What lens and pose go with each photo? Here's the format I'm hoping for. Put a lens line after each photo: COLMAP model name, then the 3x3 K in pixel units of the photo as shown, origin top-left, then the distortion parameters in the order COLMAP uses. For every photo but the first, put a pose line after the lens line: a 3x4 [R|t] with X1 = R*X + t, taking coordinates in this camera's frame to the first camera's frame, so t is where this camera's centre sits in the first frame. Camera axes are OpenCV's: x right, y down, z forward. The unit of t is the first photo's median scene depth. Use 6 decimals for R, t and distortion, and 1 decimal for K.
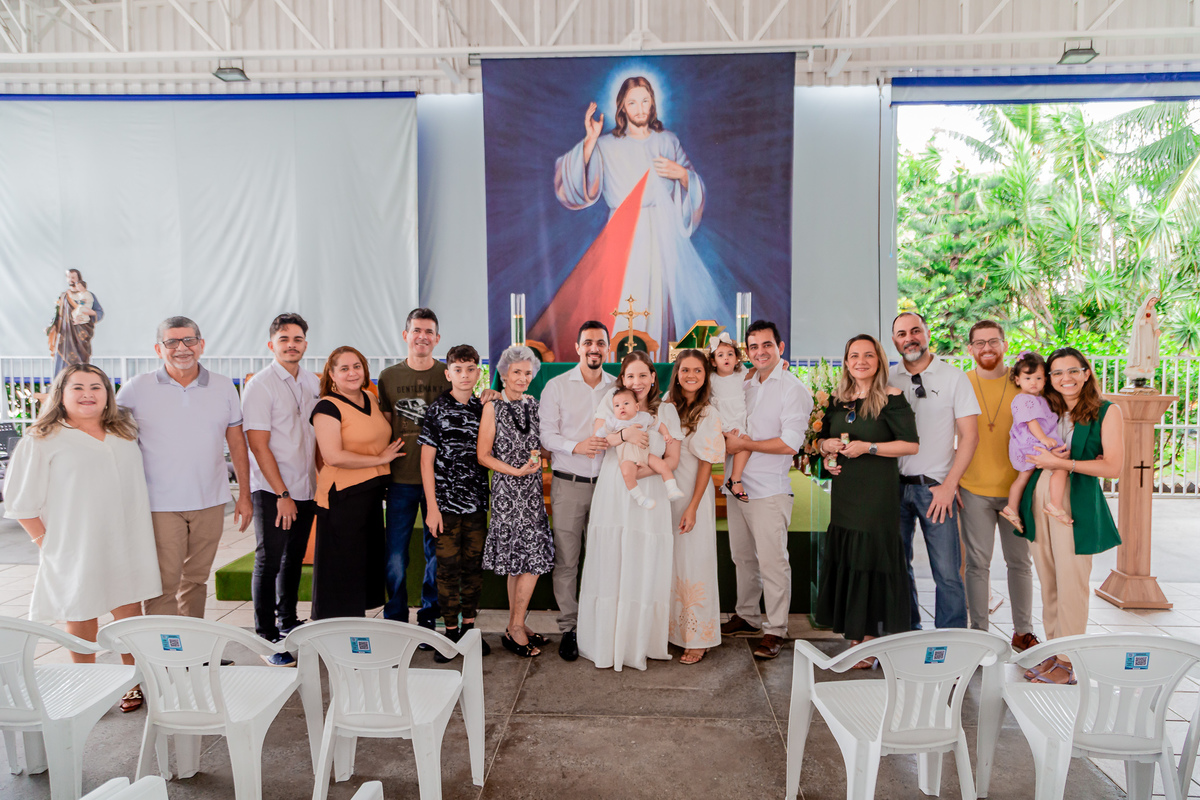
lens RADIAL K [[882.2, 0, 606.5], [0, 882.2, 396.4], [0, 0, 1]] dist [0.031472, -0.013917]
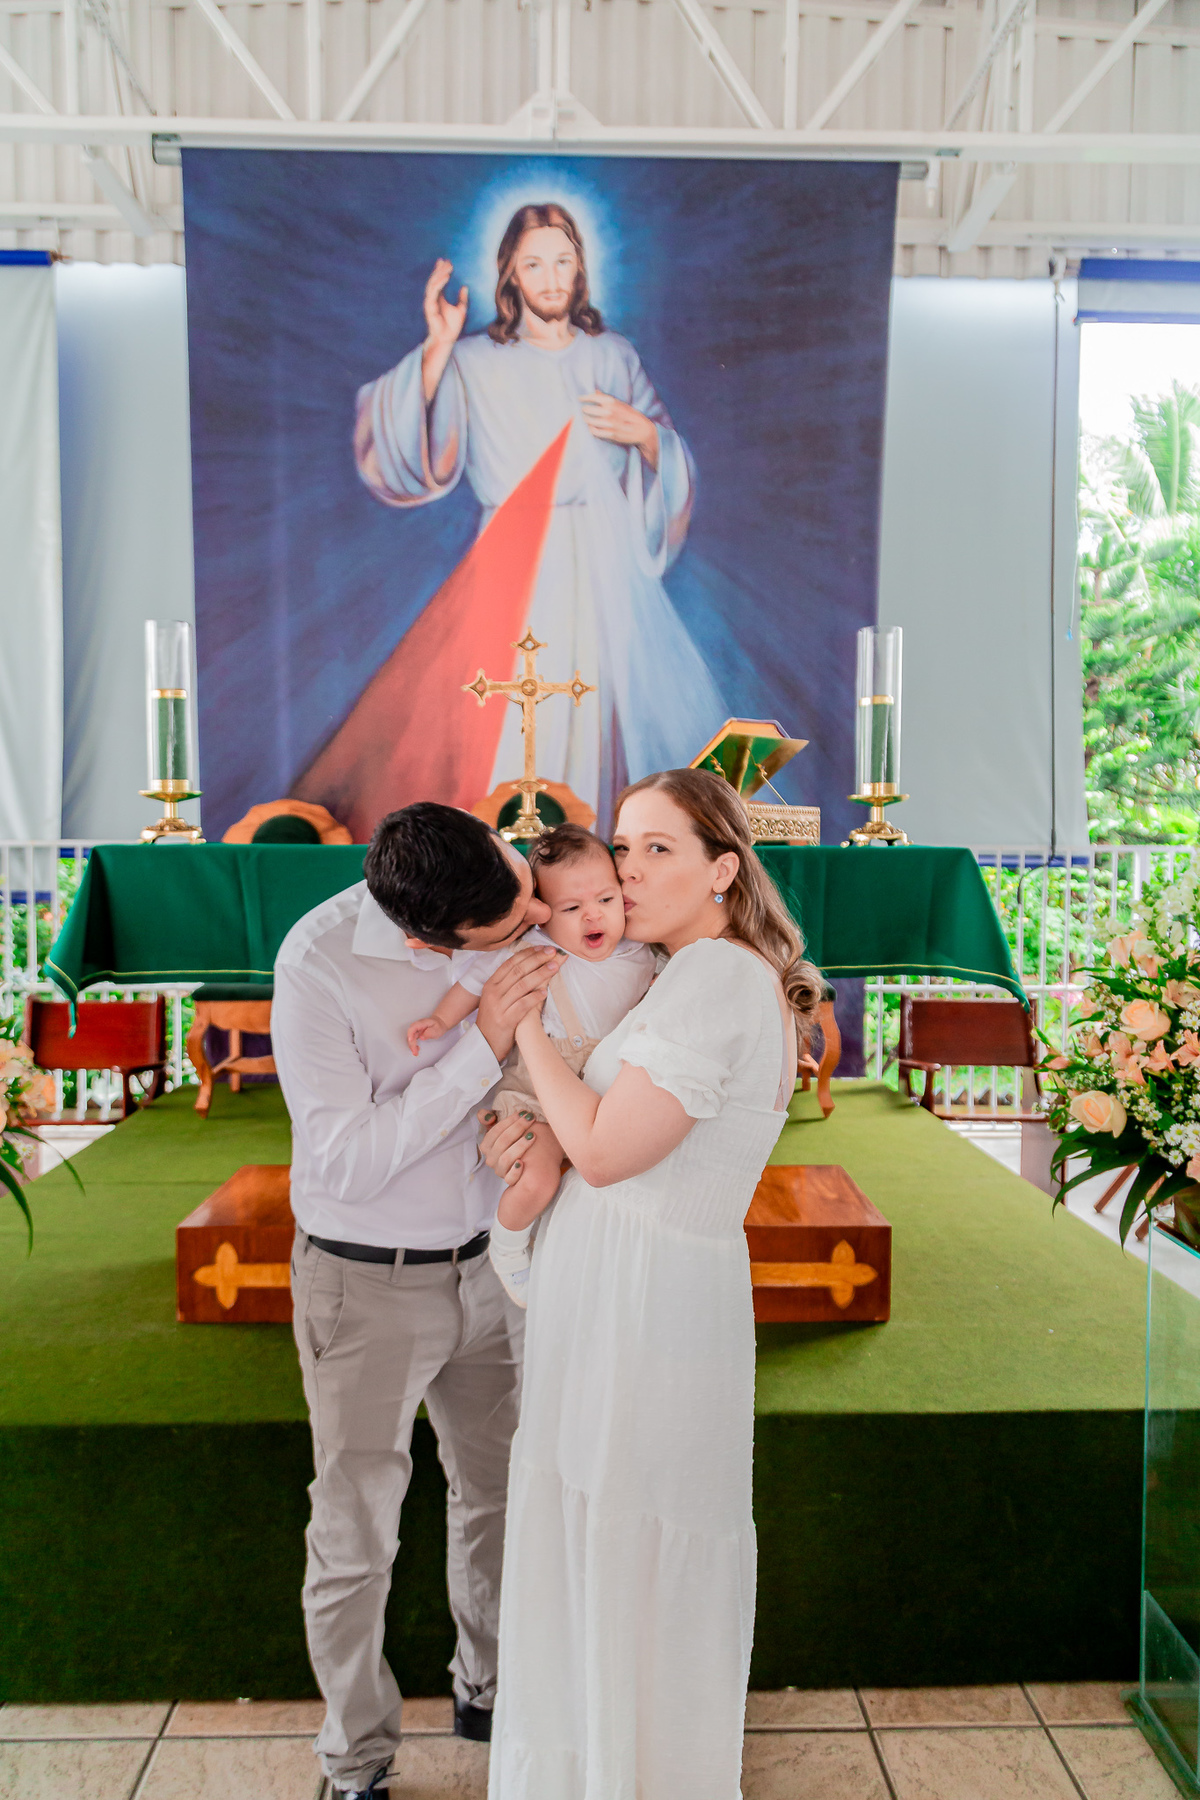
lens RADIAL K [[1323.4, 0, 600.4], [0, 1323.4, 884.8], [0, 0, 1]] dist [0.031472, -0.013917]
pose [[0.996717, 0.003118, 0.080910, 0.009596], [-0.001166, 0.999707, -0.024163, -0.007454], [-0.080961, 0.023989, 0.996429, 0.340416]]
